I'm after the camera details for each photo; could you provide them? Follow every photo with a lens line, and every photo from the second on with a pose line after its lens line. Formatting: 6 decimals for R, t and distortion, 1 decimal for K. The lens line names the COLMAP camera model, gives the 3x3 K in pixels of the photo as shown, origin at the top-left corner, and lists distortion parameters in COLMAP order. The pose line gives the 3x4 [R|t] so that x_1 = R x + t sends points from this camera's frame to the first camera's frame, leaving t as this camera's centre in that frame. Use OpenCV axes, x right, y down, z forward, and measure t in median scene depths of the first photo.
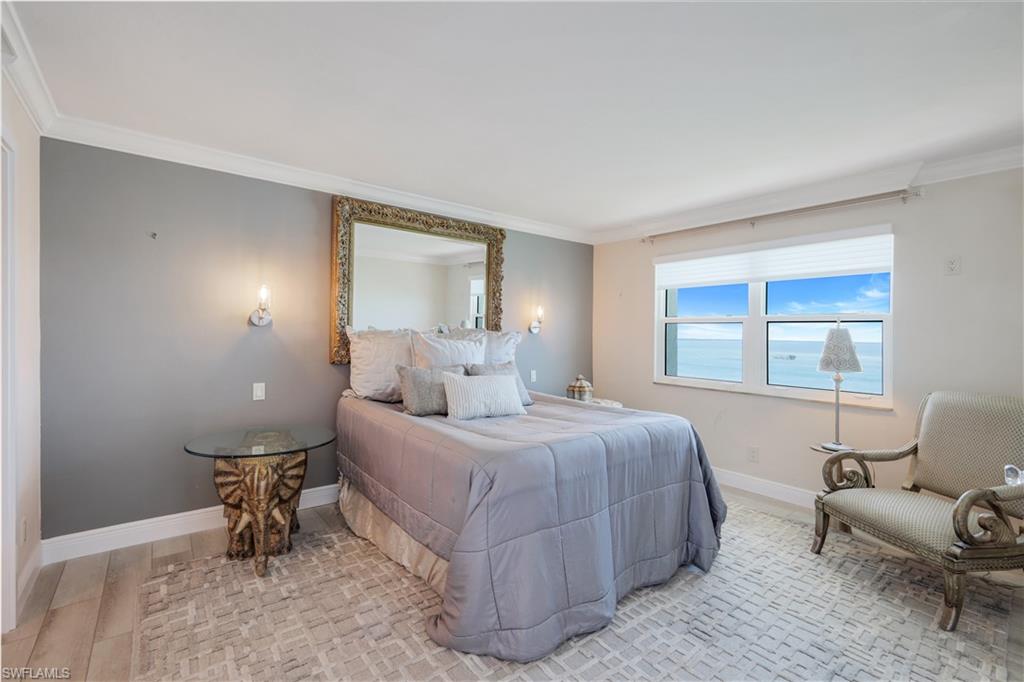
lens RADIAL K [[447.6, 0, 516.6], [0, 447.6, 339.4], [0, 0, 1]] dist [-0.003203, -0.000339]
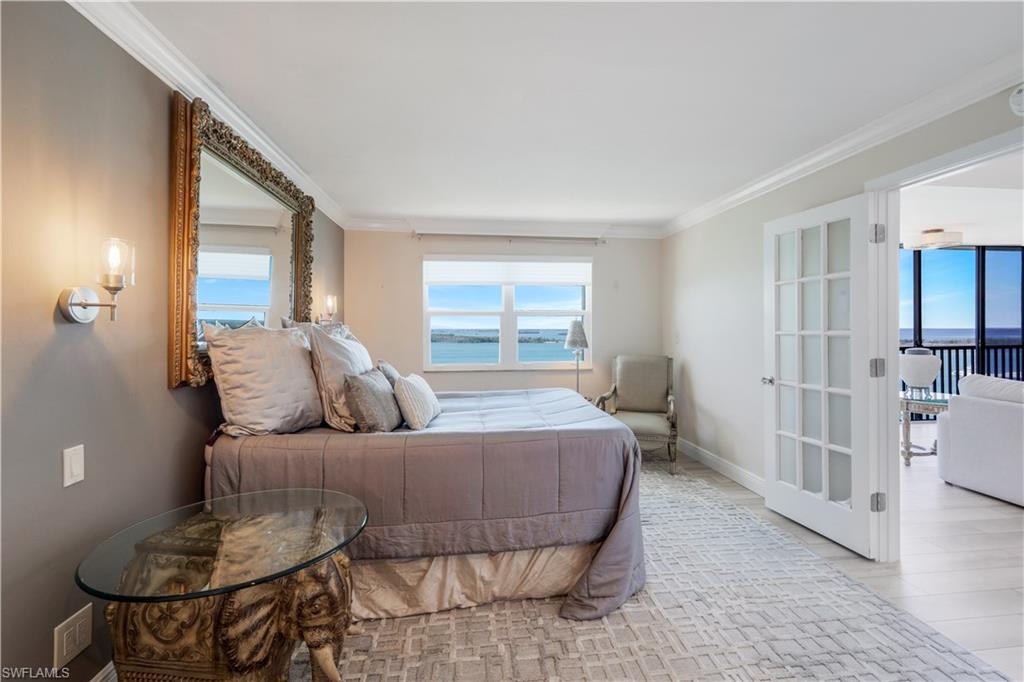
lens RADIAL K [[447.6, 0, 536.8], [0, 447.6, 325.6], [0, 0, 1]] dist [-0.003203, -0.000339]
pose [[0.514160, -0.015391, 0.857556, -0.683468], [0.021161, 0.999762, 0.005256, -0.018725], [-0.857433, 0.015444, 0.514364, 0.328359]]
